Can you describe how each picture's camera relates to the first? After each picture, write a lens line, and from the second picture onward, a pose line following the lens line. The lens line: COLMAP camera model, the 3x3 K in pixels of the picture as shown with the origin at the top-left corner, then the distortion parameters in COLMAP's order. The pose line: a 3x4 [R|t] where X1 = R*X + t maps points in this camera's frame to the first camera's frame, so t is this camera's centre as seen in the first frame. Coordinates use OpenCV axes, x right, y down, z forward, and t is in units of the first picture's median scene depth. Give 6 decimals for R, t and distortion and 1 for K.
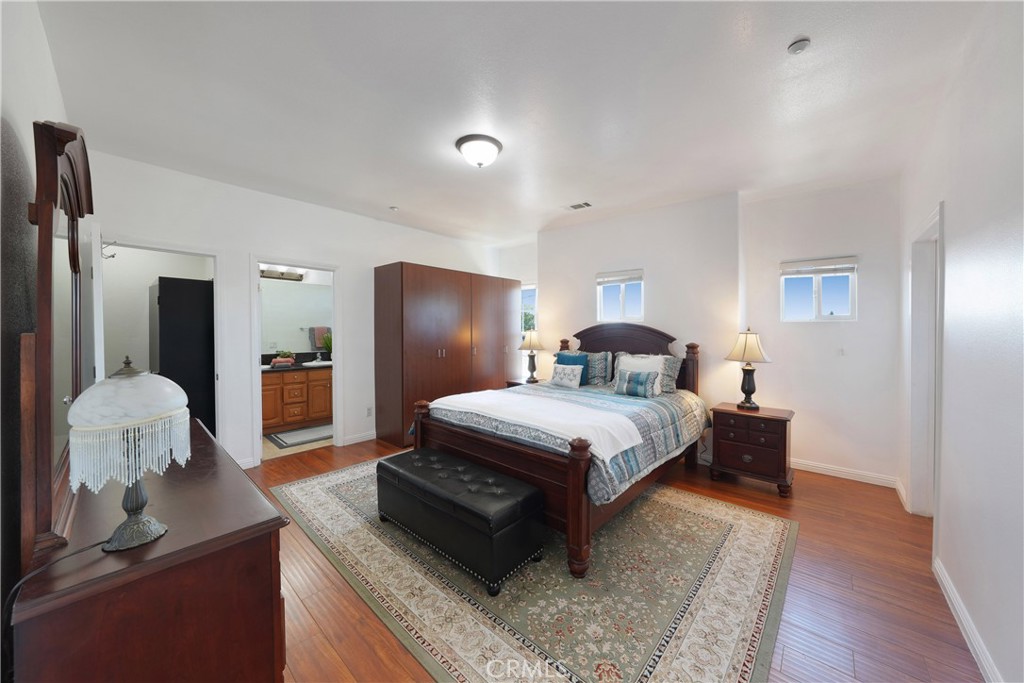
lens RADIAL K [[352.4, 0, 515.4], [0, 352.4, 329.0], [0, 0, 1]] dist [-0.006451, -0.000004]
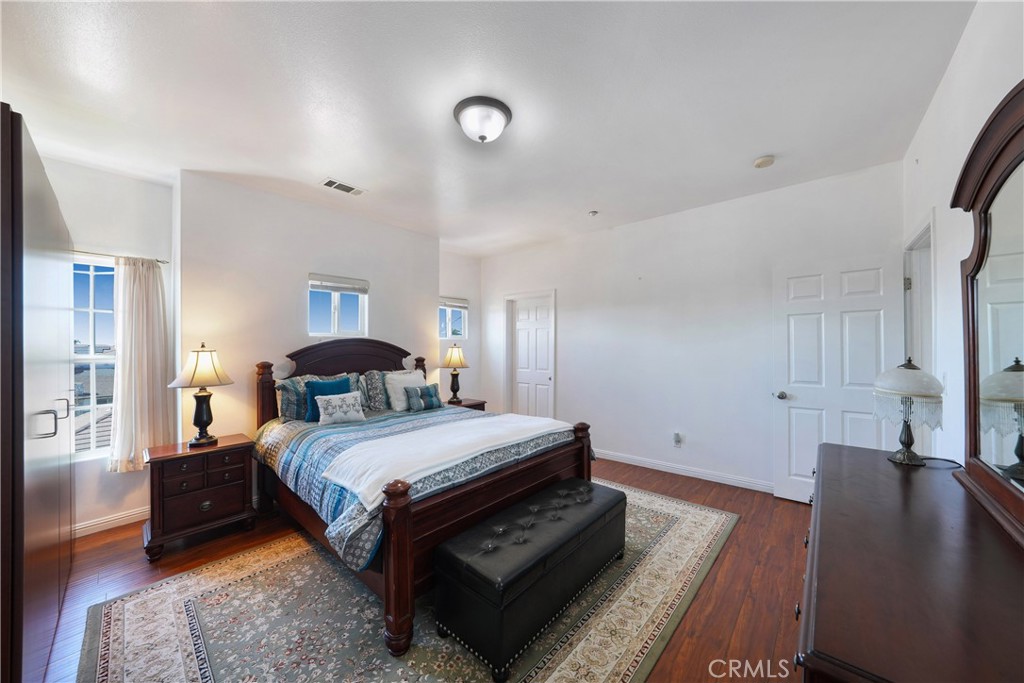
lens RADIAL K [[365.0, 0, 512.0], [0, 365.0, 341.5], [0, 0, 1]] dist [-0.018806, 0.000034]
pose [[0.011147, 0.004685, 0.999927, -0.832240], [0.013381, 0.999899, -0.004835, -0.000496], [-0.999848, 0.013434, 0.011084, 0.840975]]
